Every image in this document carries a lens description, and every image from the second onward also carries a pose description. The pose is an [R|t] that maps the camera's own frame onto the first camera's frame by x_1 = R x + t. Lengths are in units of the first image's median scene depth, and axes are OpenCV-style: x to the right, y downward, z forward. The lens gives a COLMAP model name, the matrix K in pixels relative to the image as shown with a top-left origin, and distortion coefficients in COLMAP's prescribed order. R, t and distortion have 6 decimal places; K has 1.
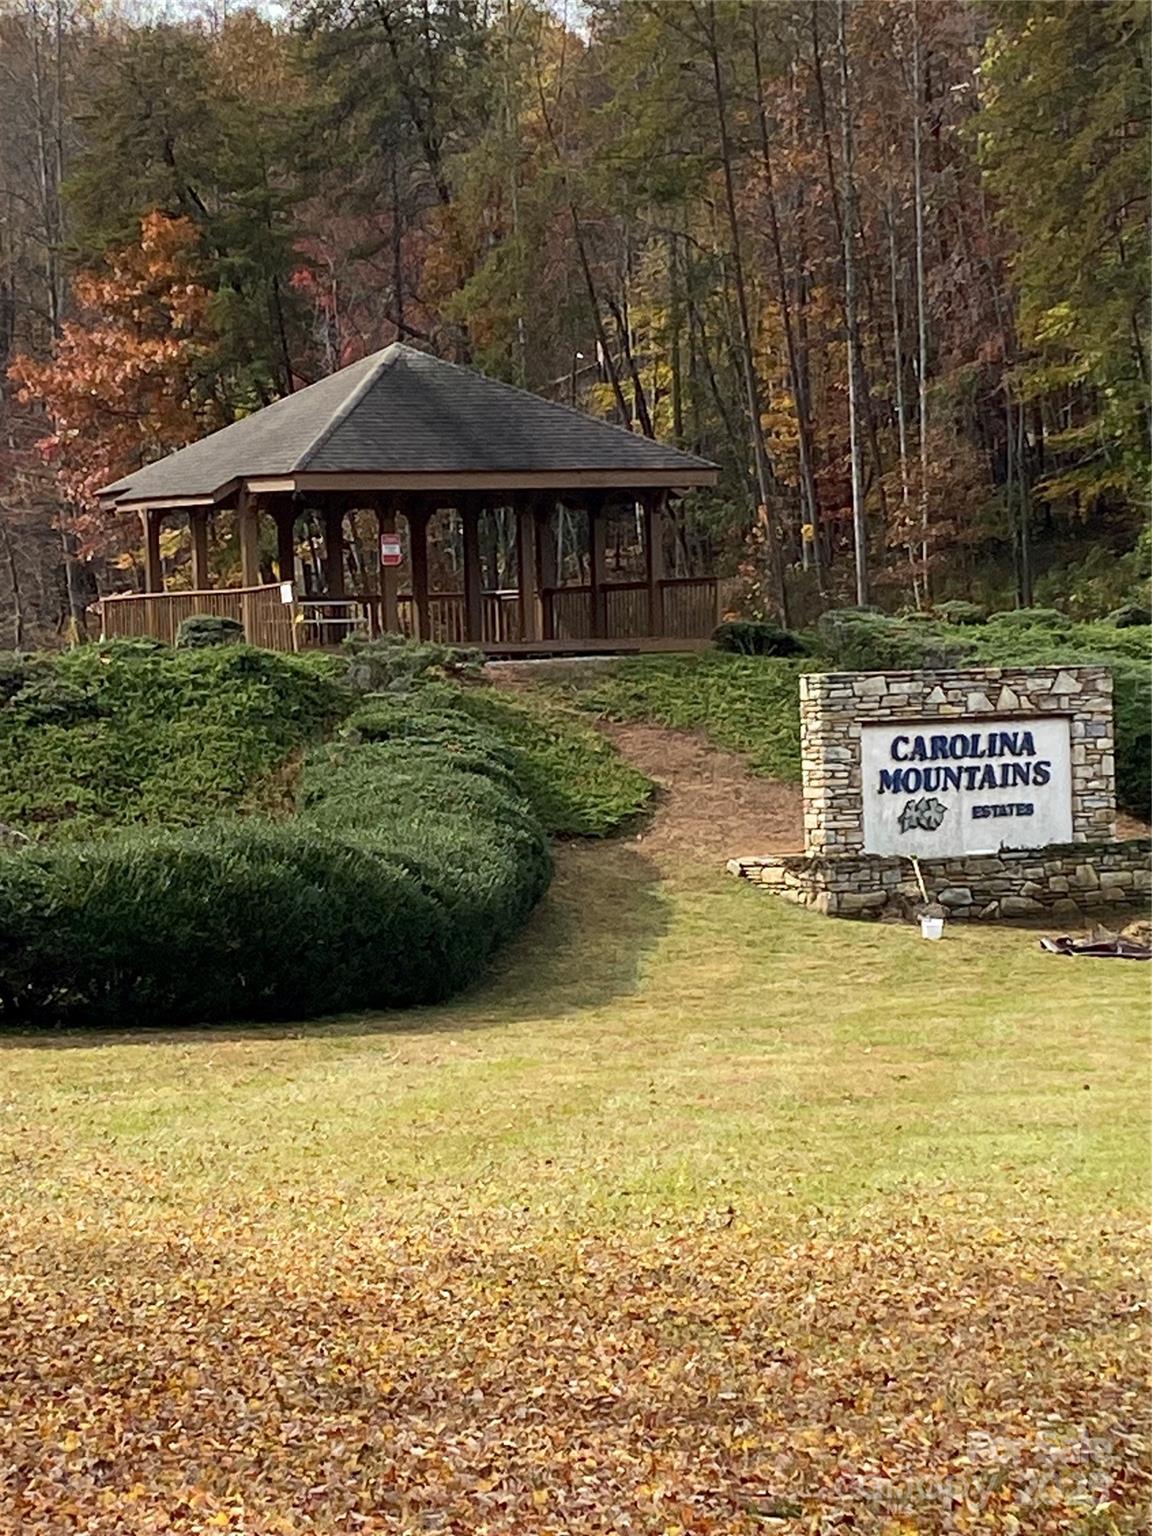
lens RADIAL K [[4011.5, 0, 566.9], [0, 4011.5, 776.6], [0, 0, 1]] dist [0.174127, 0.000000]
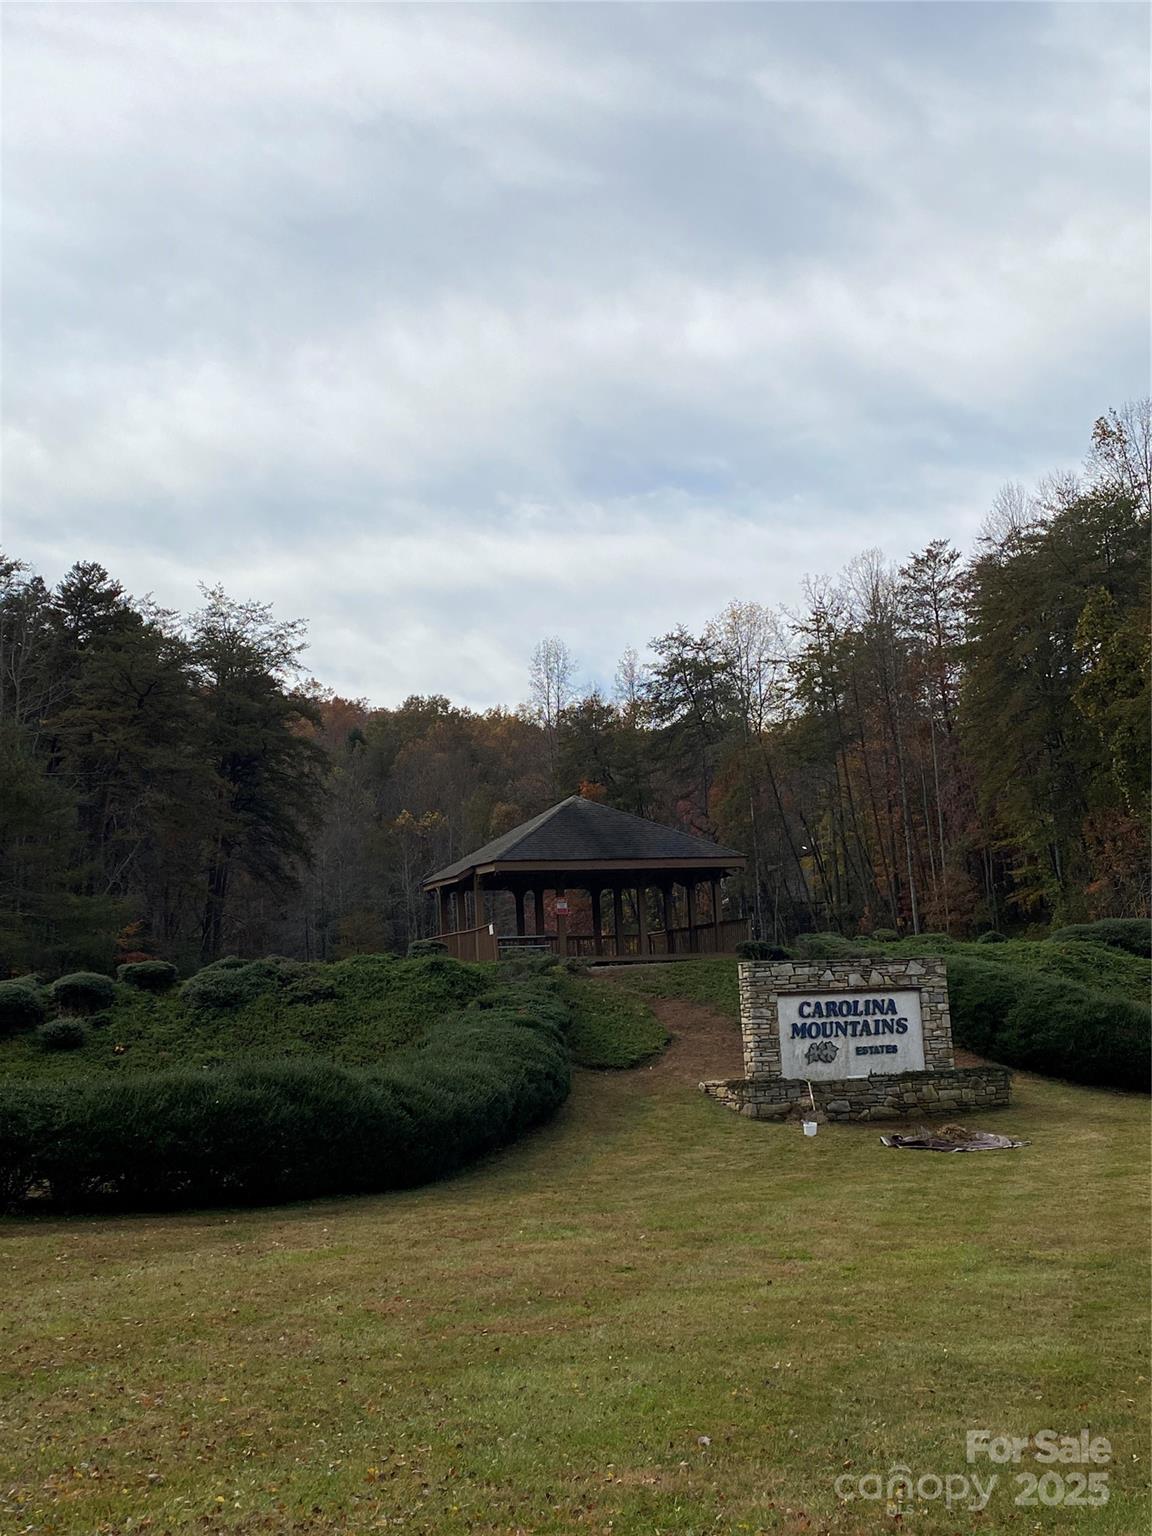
lens RADIAL K [[1658.6, 0, 599.7], [0, 1658.6, 760.0], [0, 0, 1]] dist [0.131779, 0.000000]
pose [[0.988293, -0.035581, -0.148363, 0.101648], [0.009746, 0.985163, -0.171344, 0.007629], [0.152258, 0.167892, 0.973976, 0.323072]]
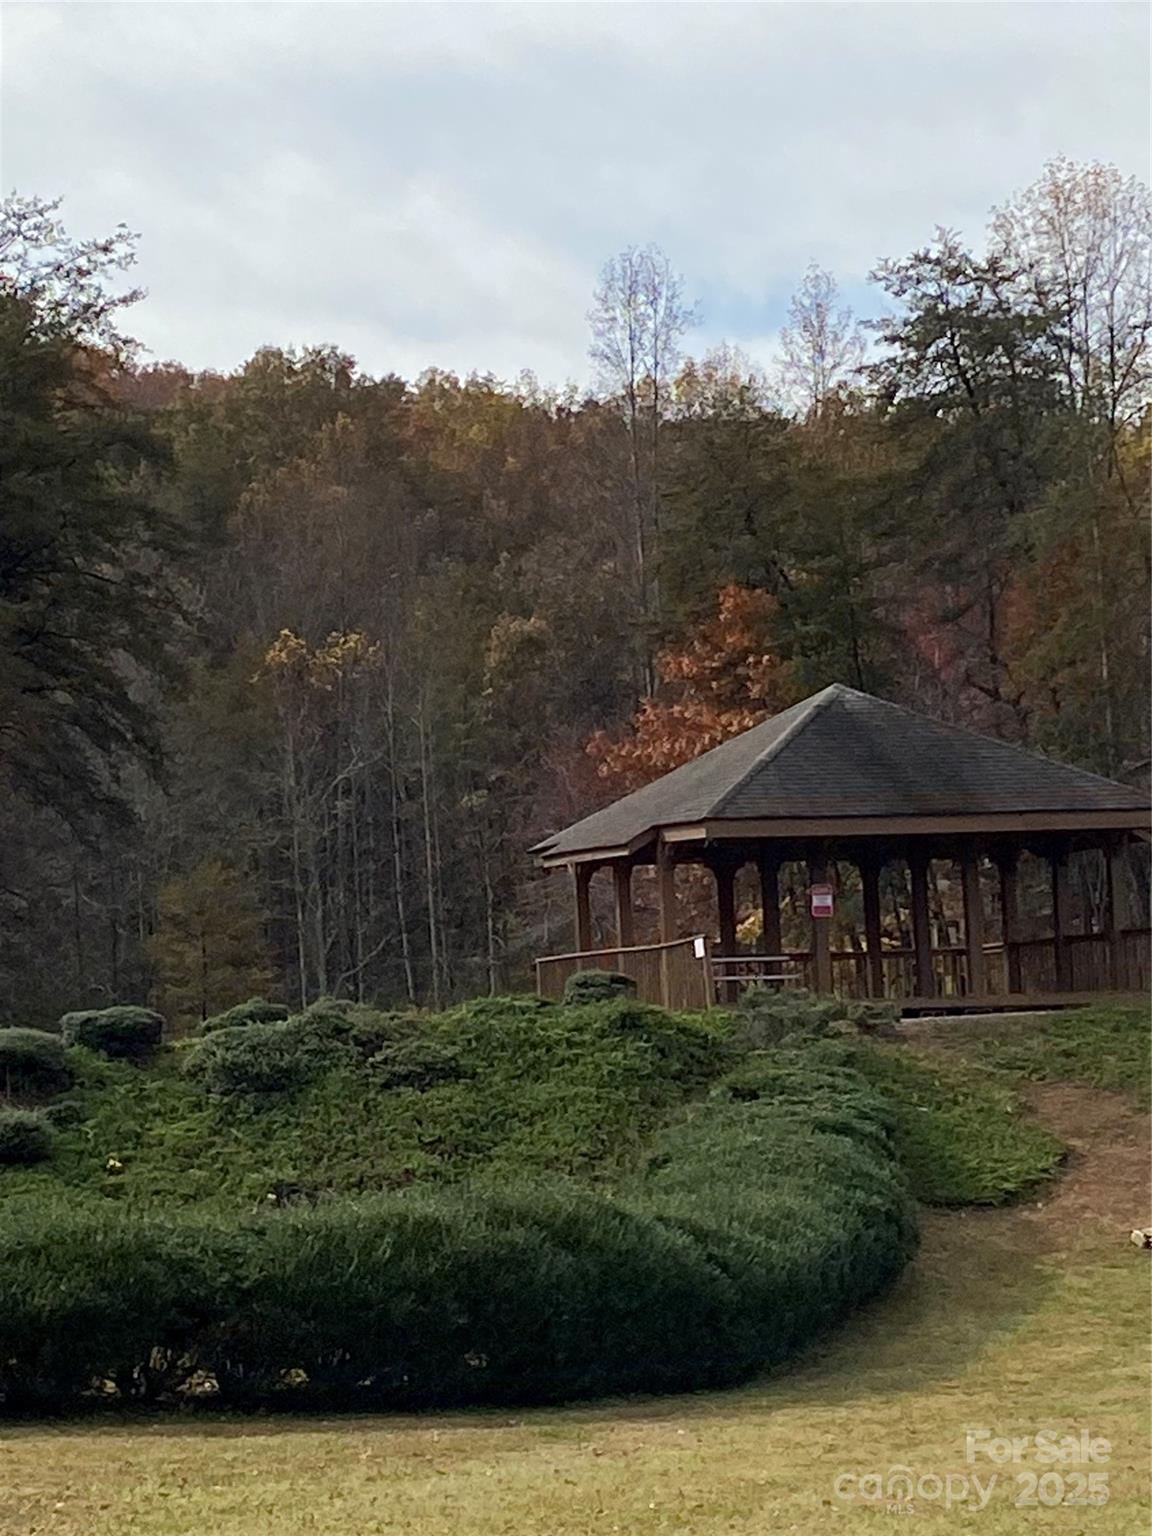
lens RADIAL K [[4011.5, 0, 605.0], [0, 4011.5, 843.1], [0, 0, 1]] dist [0.174127, 0.000000]
pose [[0.986113, -0.019783, -0.164893, 0.072778], [0.006594, 0.996761, -0.080151, 0.005731], [0.165944, 0.077950, 0.983049, 0.083097]]
